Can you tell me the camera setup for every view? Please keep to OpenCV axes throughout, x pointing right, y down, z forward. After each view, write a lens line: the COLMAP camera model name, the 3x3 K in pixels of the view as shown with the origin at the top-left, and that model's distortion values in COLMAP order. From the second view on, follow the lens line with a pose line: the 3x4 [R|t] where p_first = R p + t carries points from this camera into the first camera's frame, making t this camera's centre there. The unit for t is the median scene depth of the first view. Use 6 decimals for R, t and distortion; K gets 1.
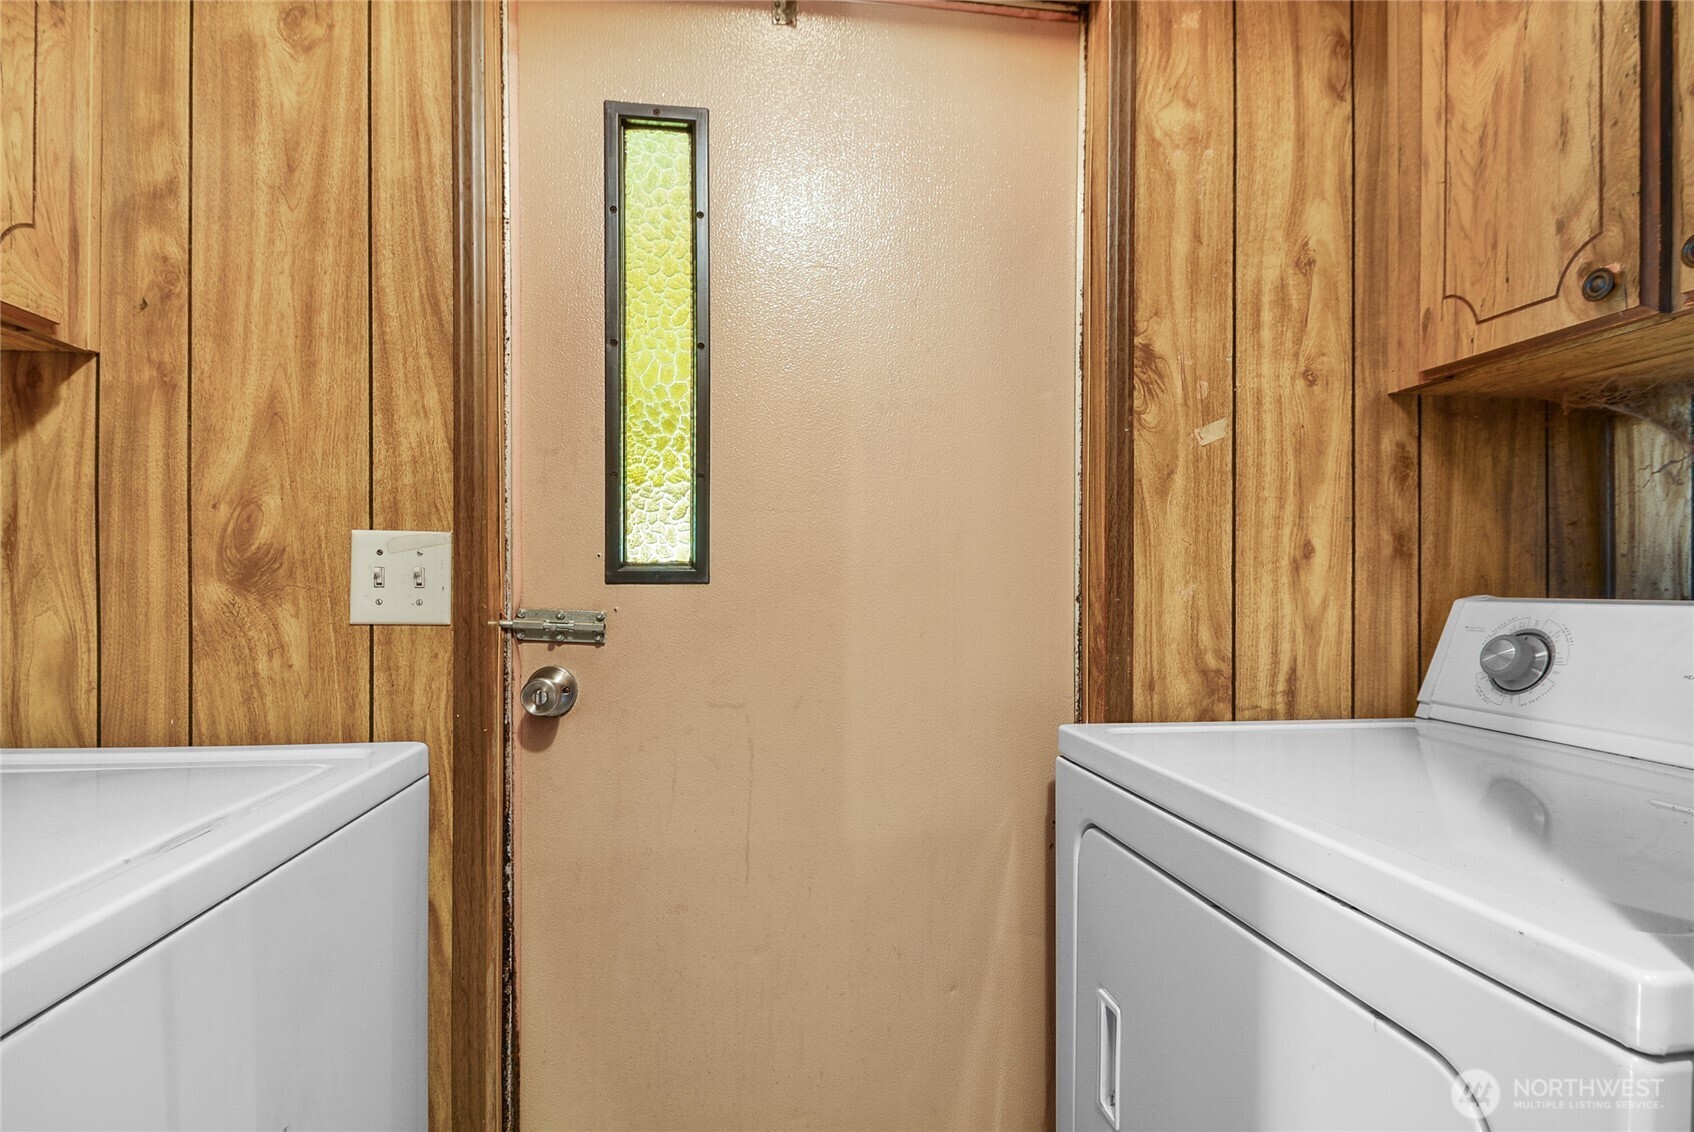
lens RADIAL K [[865.0, 0, 852.9], [0, 865.0, 580.6], [0, 0, 1]] dist [0.024562, -0.023628]
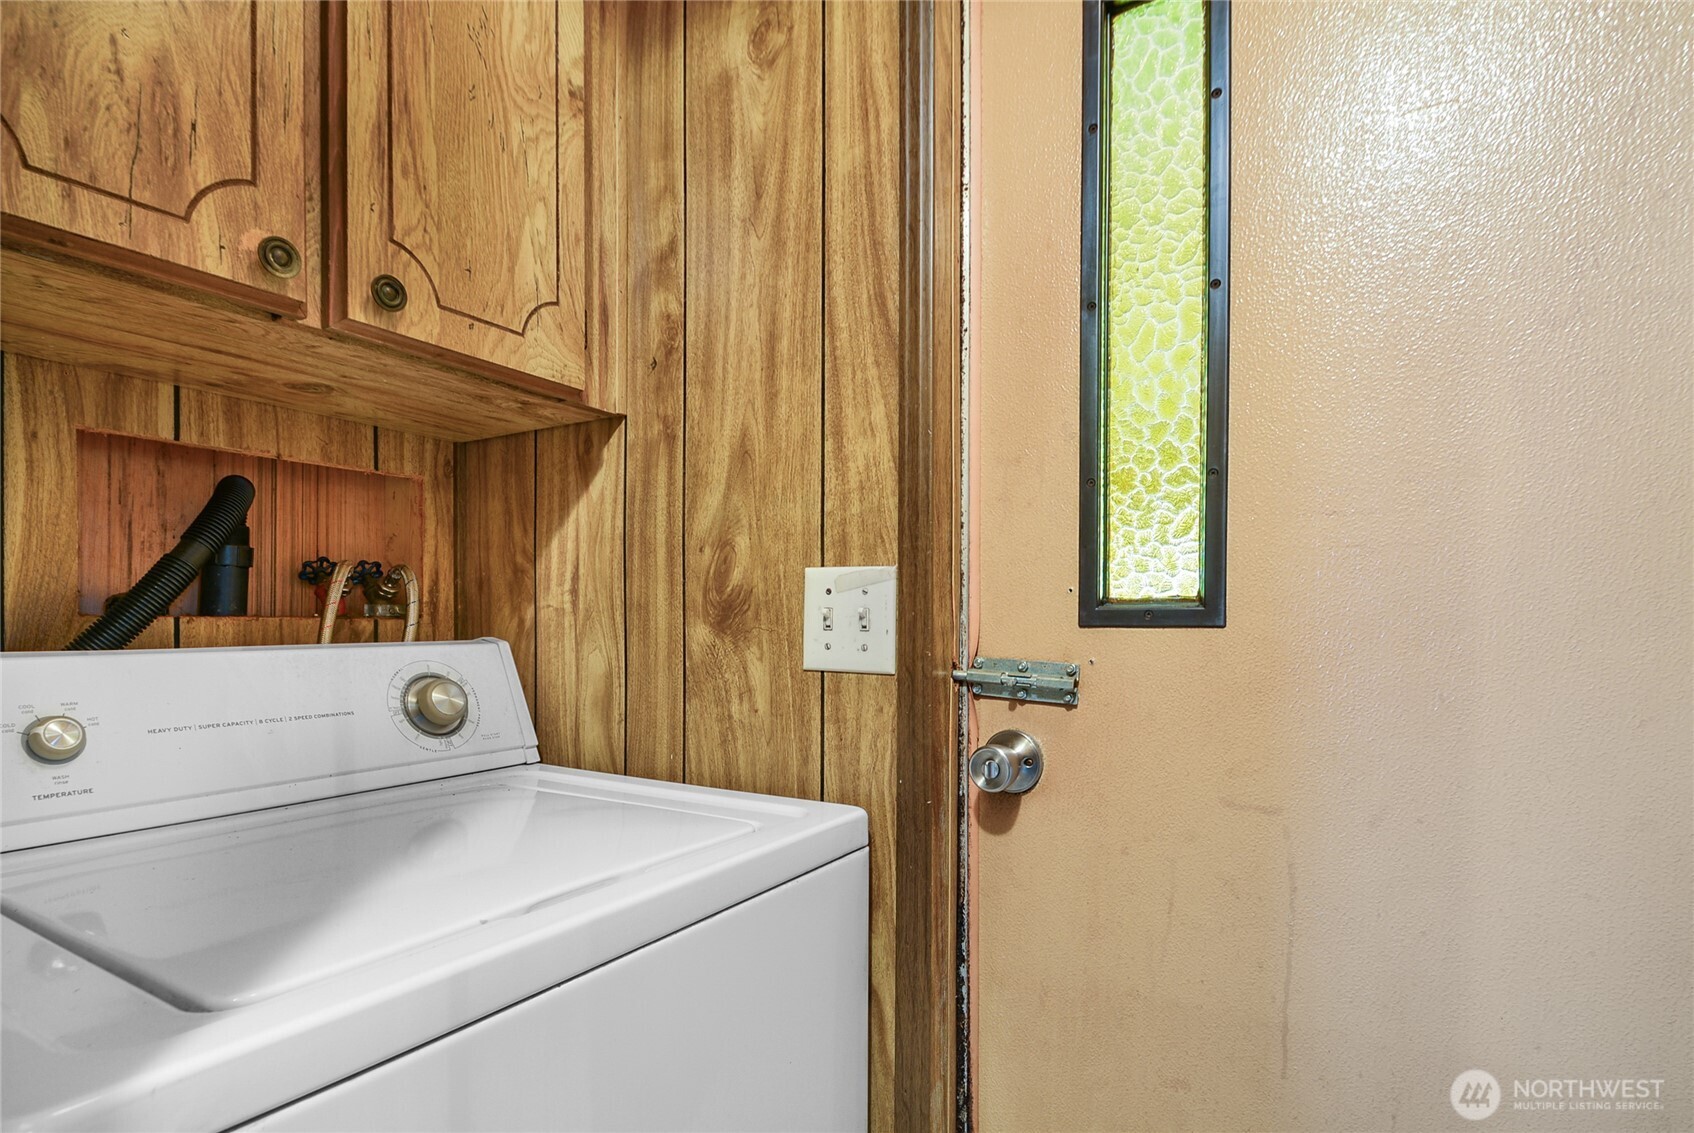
lens RADIAL K [[867.2, 0, 842.9], [0, 867.2, 629.7], [0, 0, 1]] dist [0.013473, -0.011703]
pose [[0.776955, 0.006407, -0.629523, 0.034225], [0.000969, 0.999935, 0.011372, -0.002875], [0.629555, -0.009446, 0.776898, 0.287447]]
